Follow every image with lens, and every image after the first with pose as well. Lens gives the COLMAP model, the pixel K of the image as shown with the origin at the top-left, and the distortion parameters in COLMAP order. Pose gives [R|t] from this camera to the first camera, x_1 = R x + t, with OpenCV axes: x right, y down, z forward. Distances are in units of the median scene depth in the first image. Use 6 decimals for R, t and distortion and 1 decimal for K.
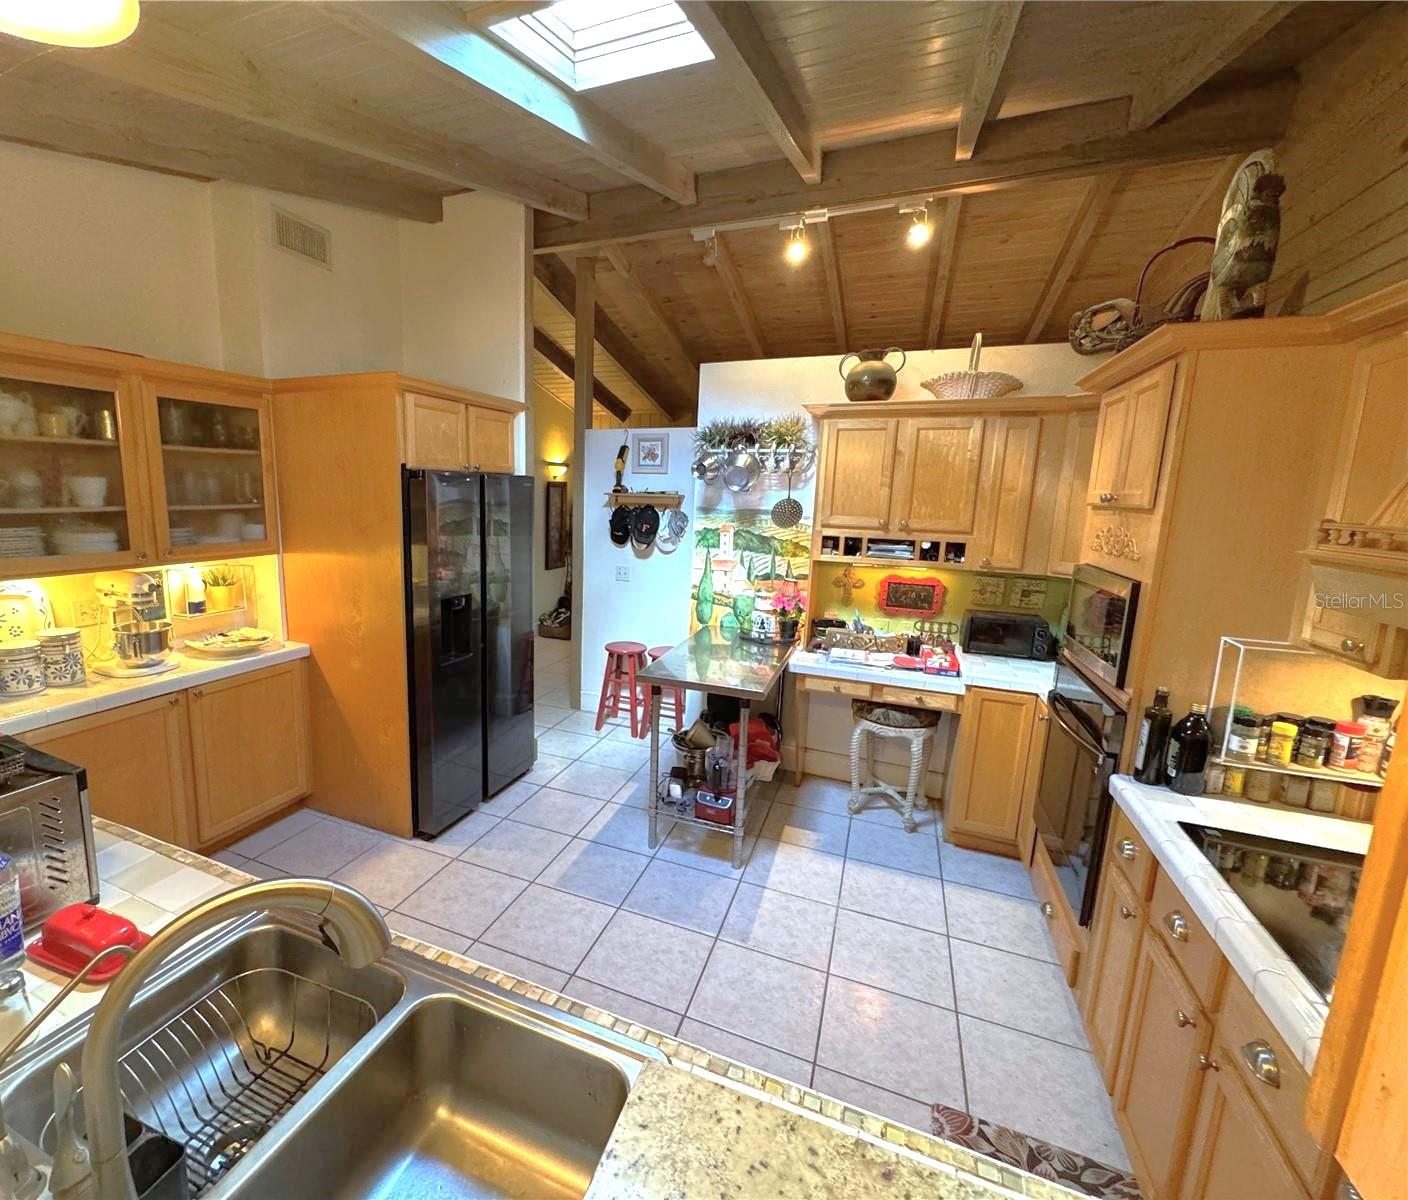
lens RADIAL K [[654.5, 0, 603.0], [0, 654.5, 587.6], [0, 0, 1]] dist [-0.004409, 0.000008]
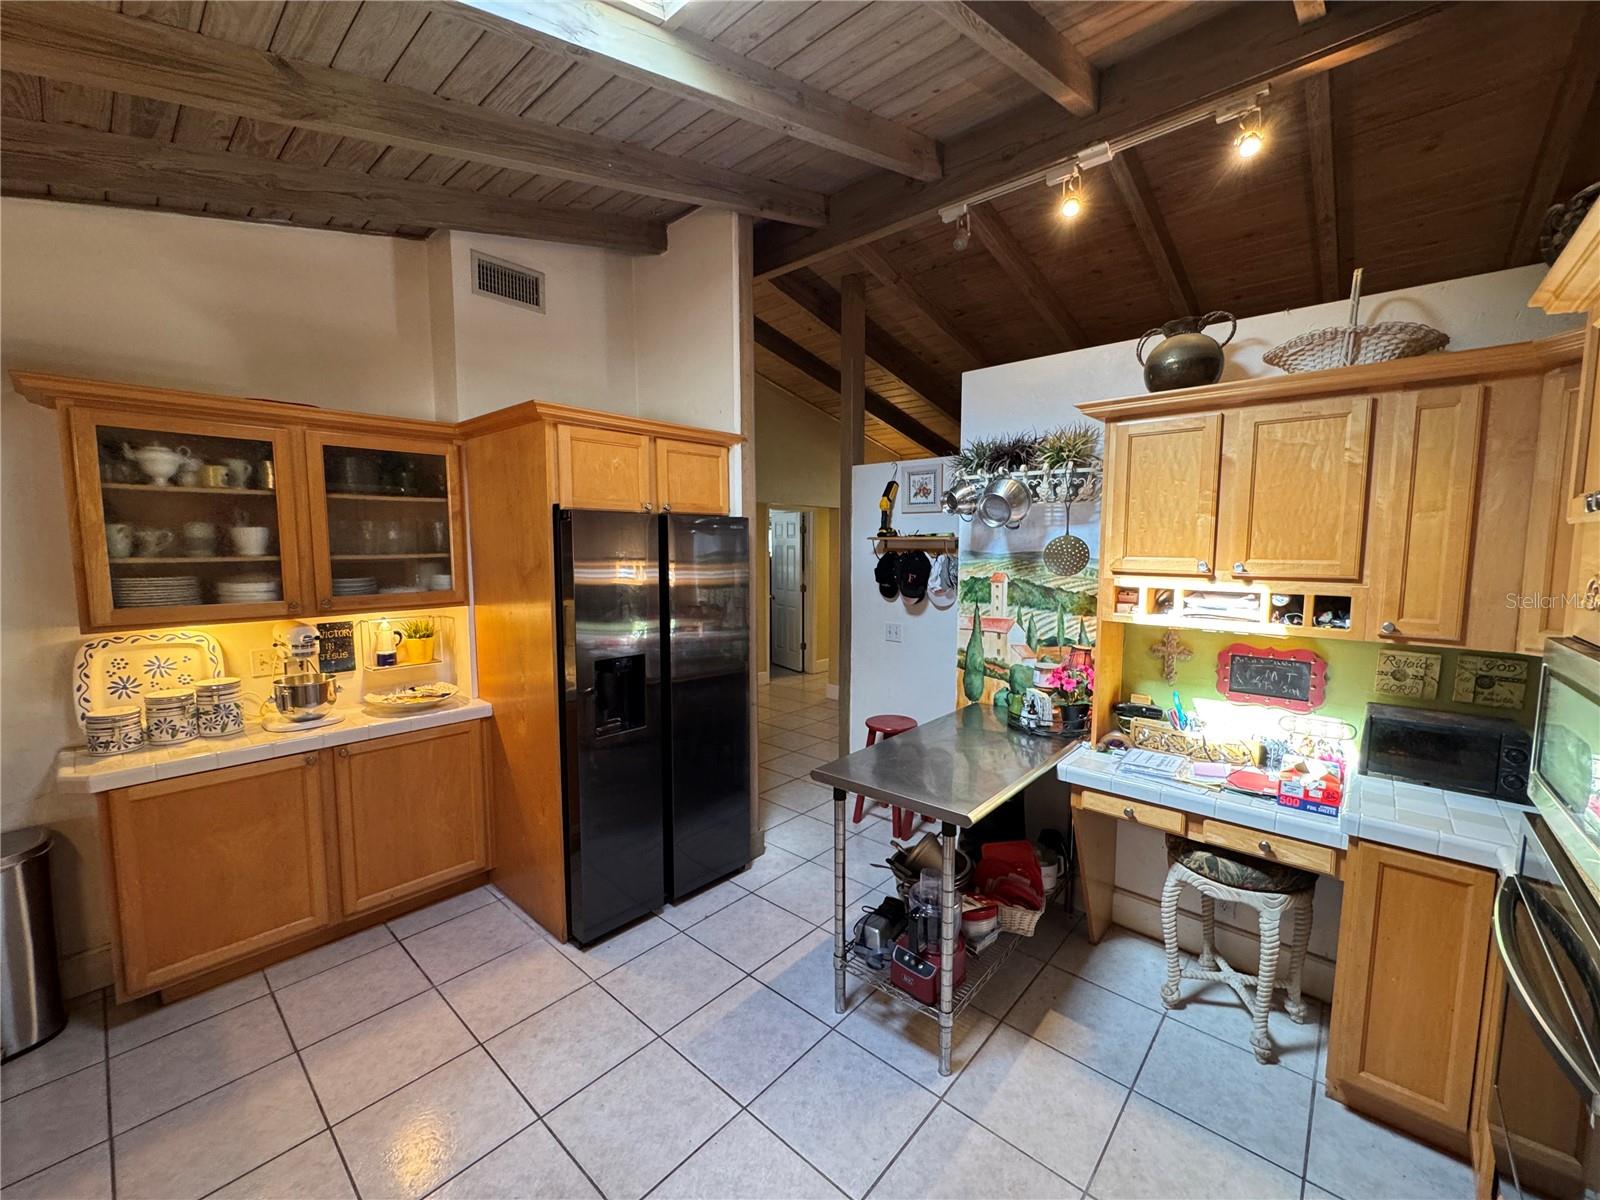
lens RADIAL K [[640.8, 0, 803.3], [0, 640.8, 589.4], [0, 0, 1]] dist [-0.003856, 0.000084]
pose [[0.951433, 0.000093, -0.307857, 0.243672], [-0.024817, 0.996769, -0.076397, -0.015548], [0.306855, 0.080327, 0.948361, 0.259460]]
